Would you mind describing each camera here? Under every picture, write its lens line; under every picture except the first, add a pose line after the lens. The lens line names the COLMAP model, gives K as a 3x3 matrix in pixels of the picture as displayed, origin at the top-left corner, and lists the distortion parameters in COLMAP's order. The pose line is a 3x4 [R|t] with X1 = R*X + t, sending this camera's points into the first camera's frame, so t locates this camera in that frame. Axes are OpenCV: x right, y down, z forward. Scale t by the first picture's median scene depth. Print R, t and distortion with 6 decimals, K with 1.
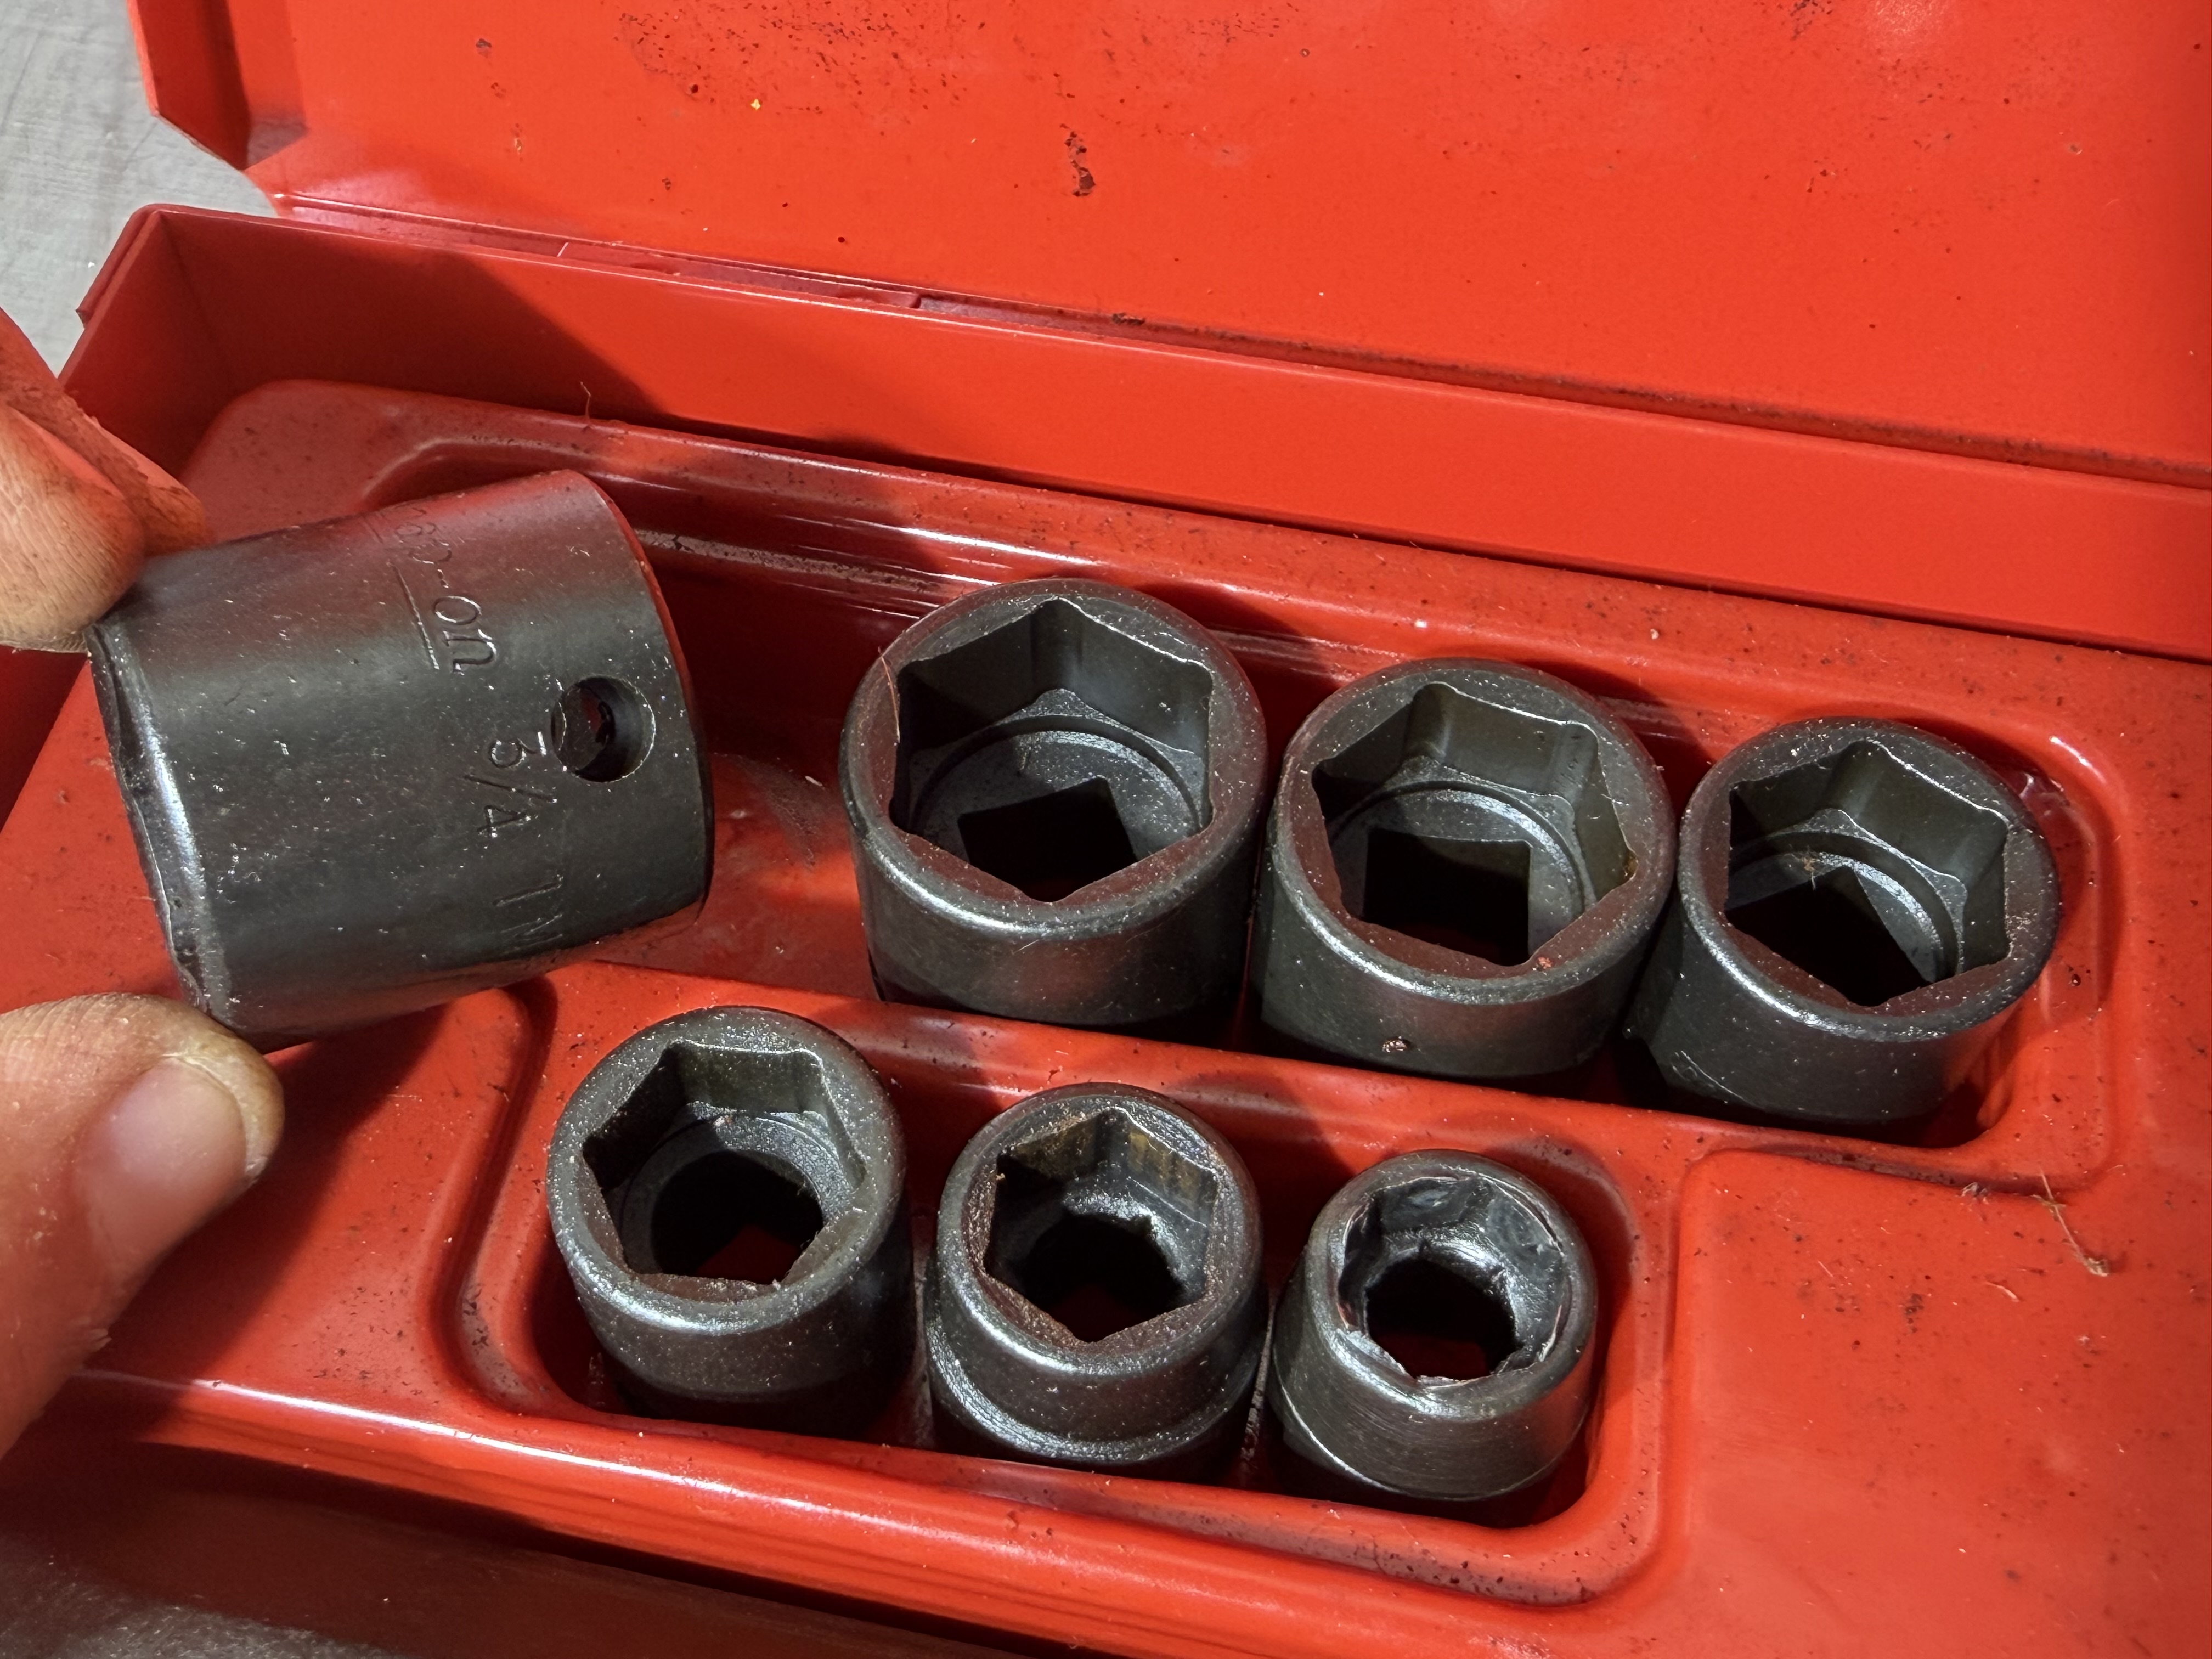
lens RADIAL K [[2481.8, 0, 867.3], [0, 2481.8, 824.9], [0, 0, 1]] dist [-0.002010, -0.017770]
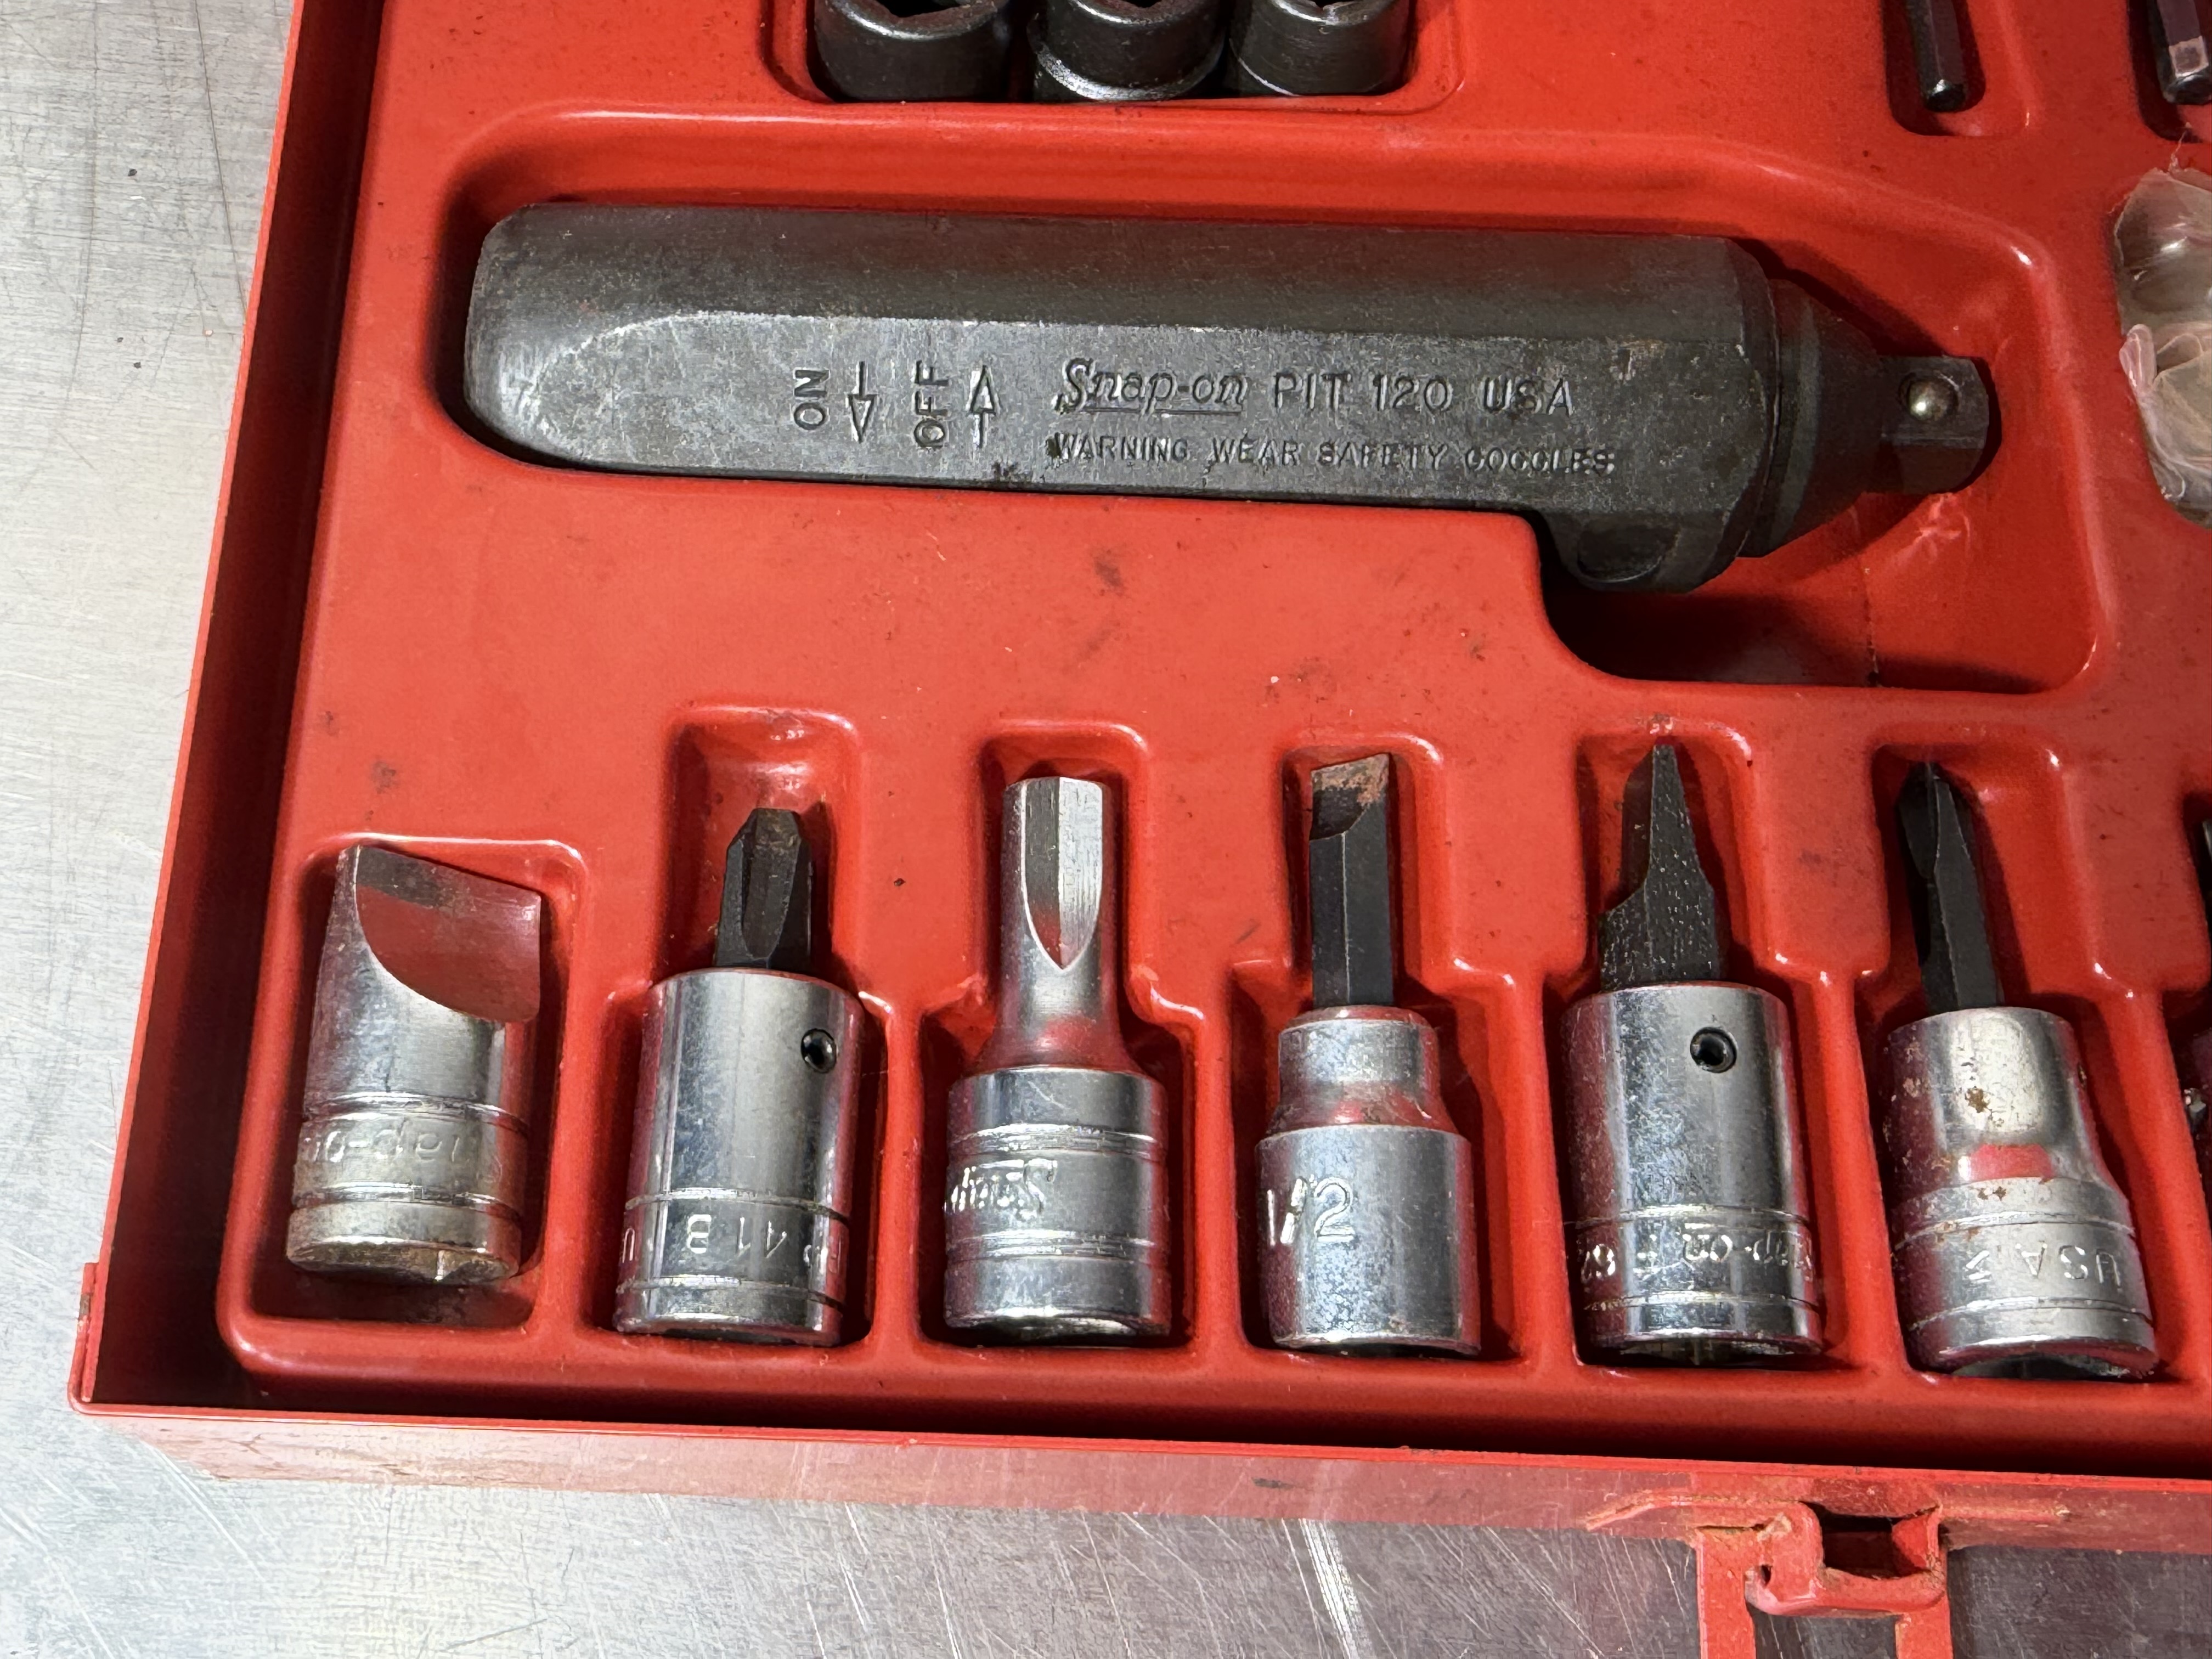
lens RADIAL K [[2481.8, 0, 867.3], [0, 2481.8, 824.9], [0, 0, 1]] dist [-0.002010, -0.017770]
pose [[0.977895, -0.164916, 0.128546, -0.392905], [0.138094, 0.970994, 0.195194, 0.363054], [-0.157008, -0.173127, 0.972304, -0.735068]]
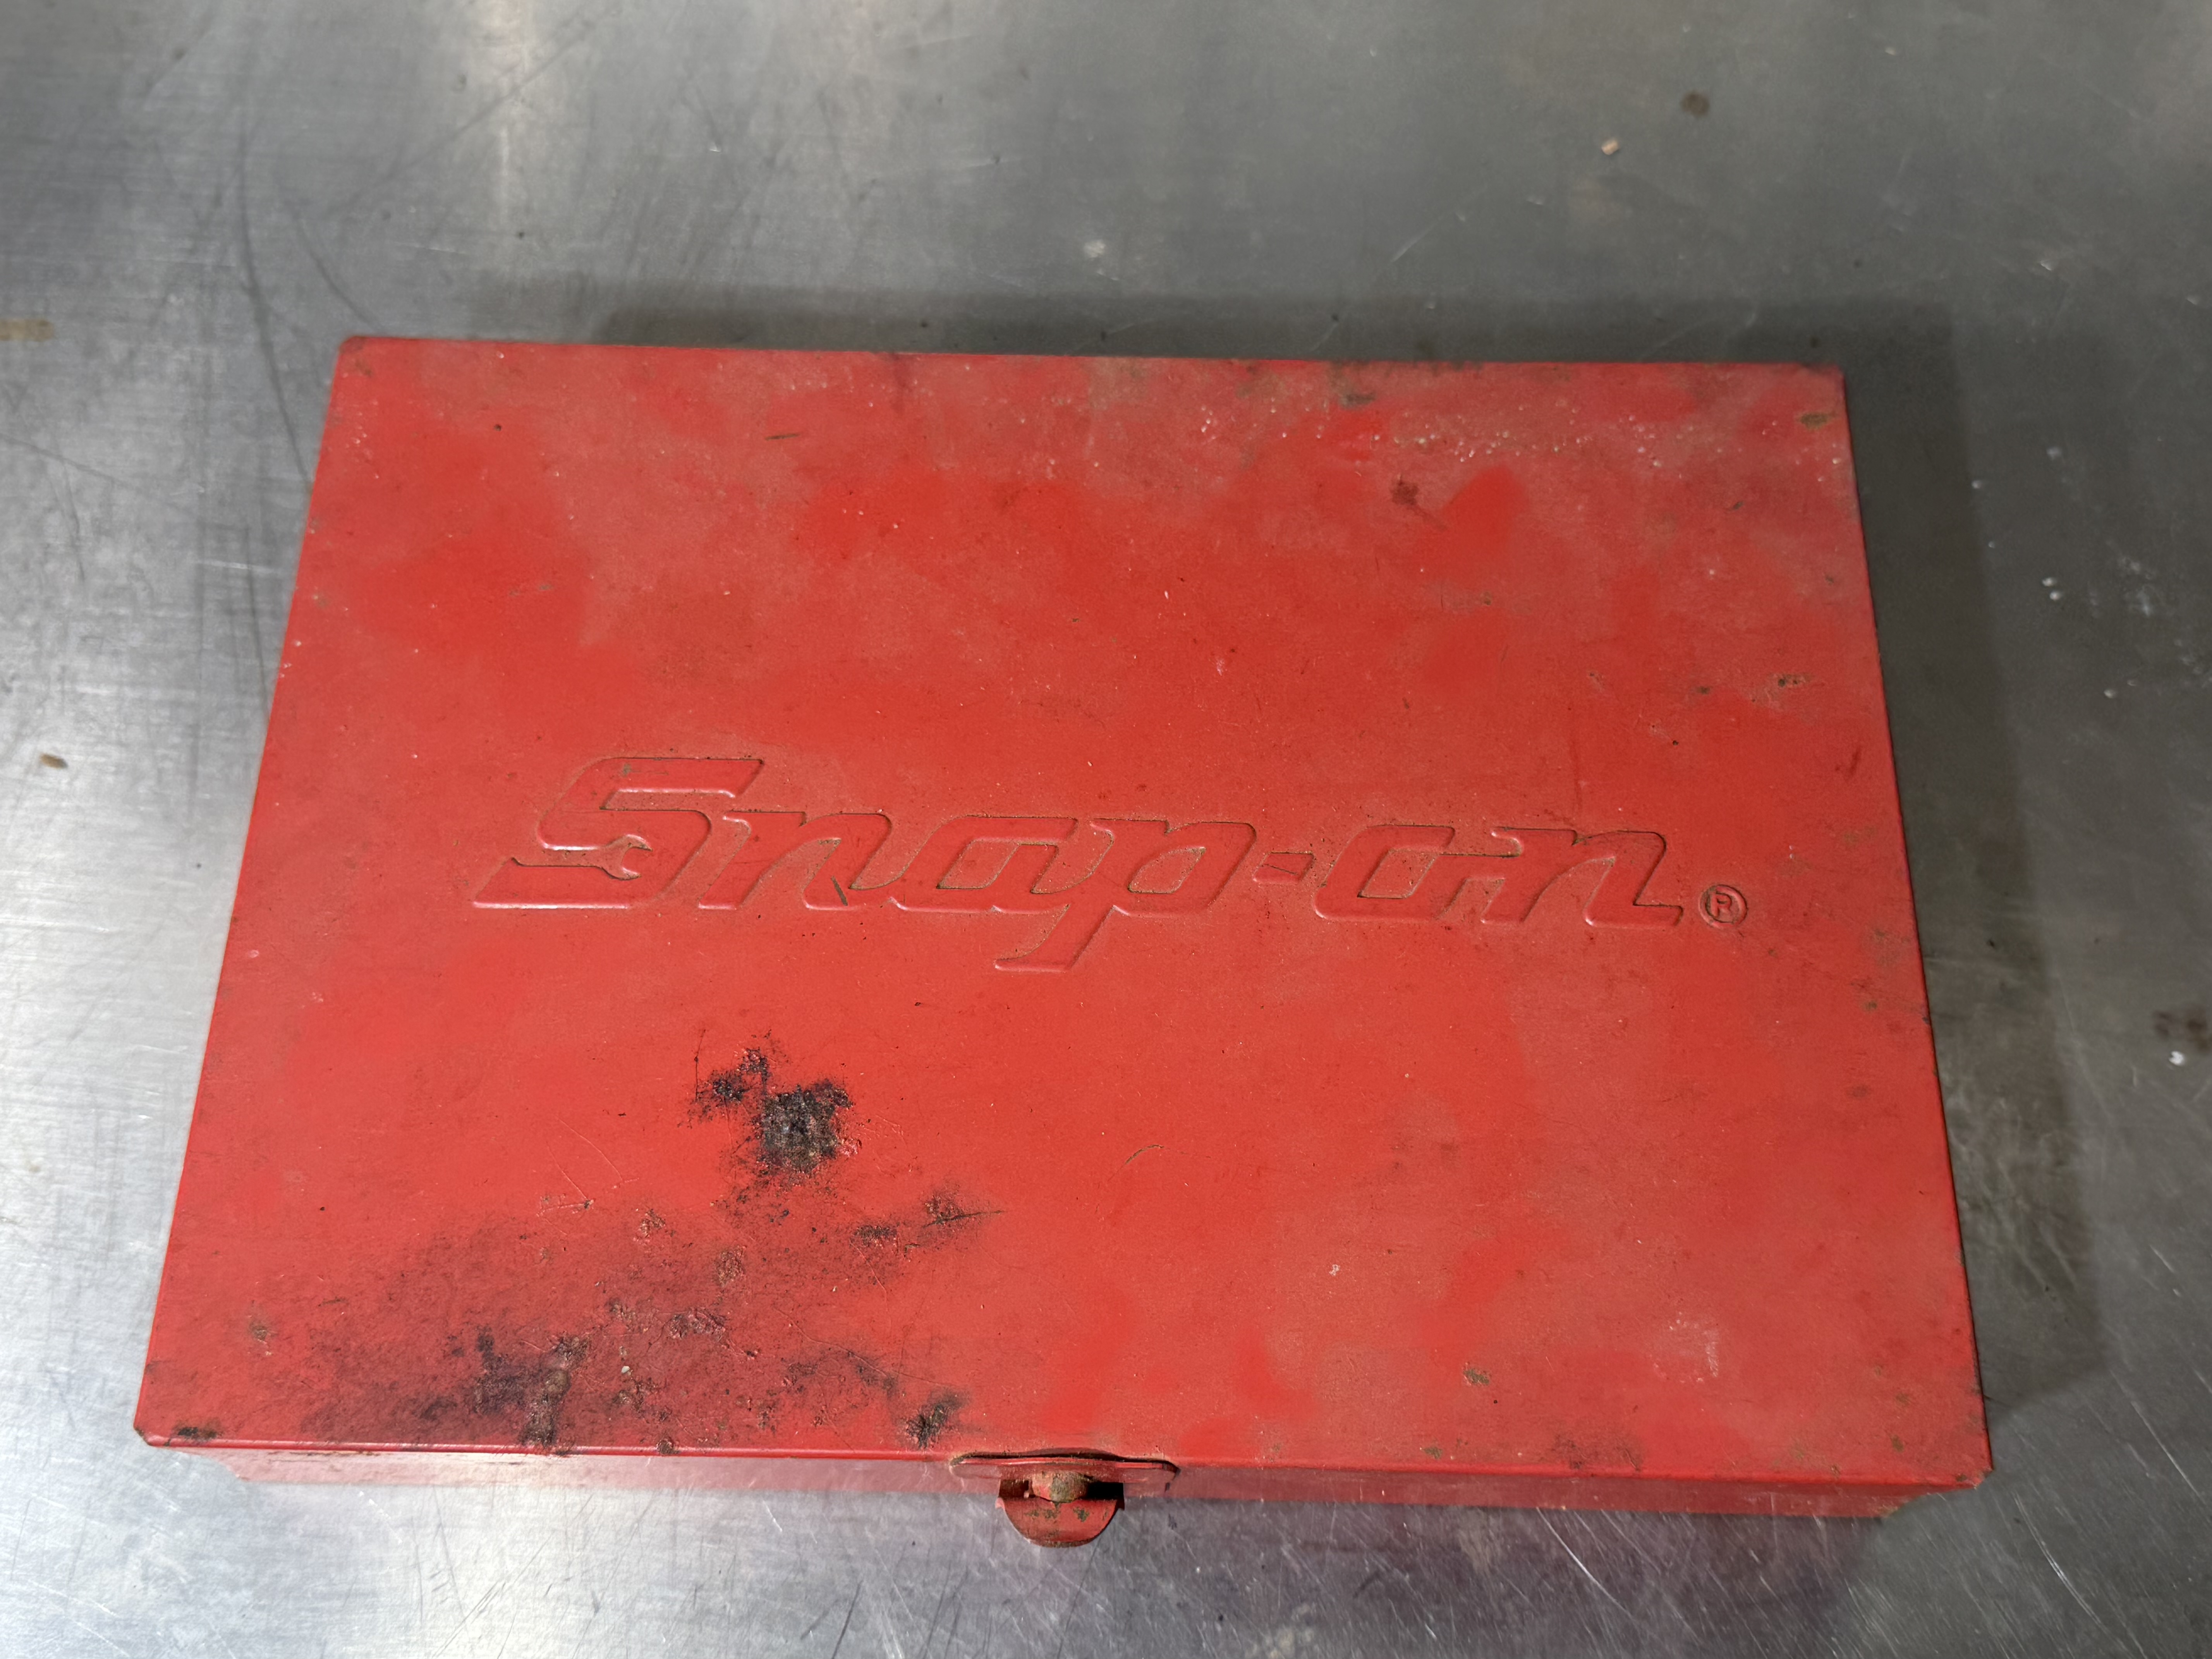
lens RADIAL K [[2426.9, 0, 1100.2], [0, 2426.9, 841.1], [0, 0, 1]] dist [0.175398, -0.507087]
pose [[0.970333, -0.174850, 0.166978, -0.051568], [0.159759, 0.982078, 0.099995, 0.150334], [-0.181469, -0.070352, 0.980877, -2.122464]]
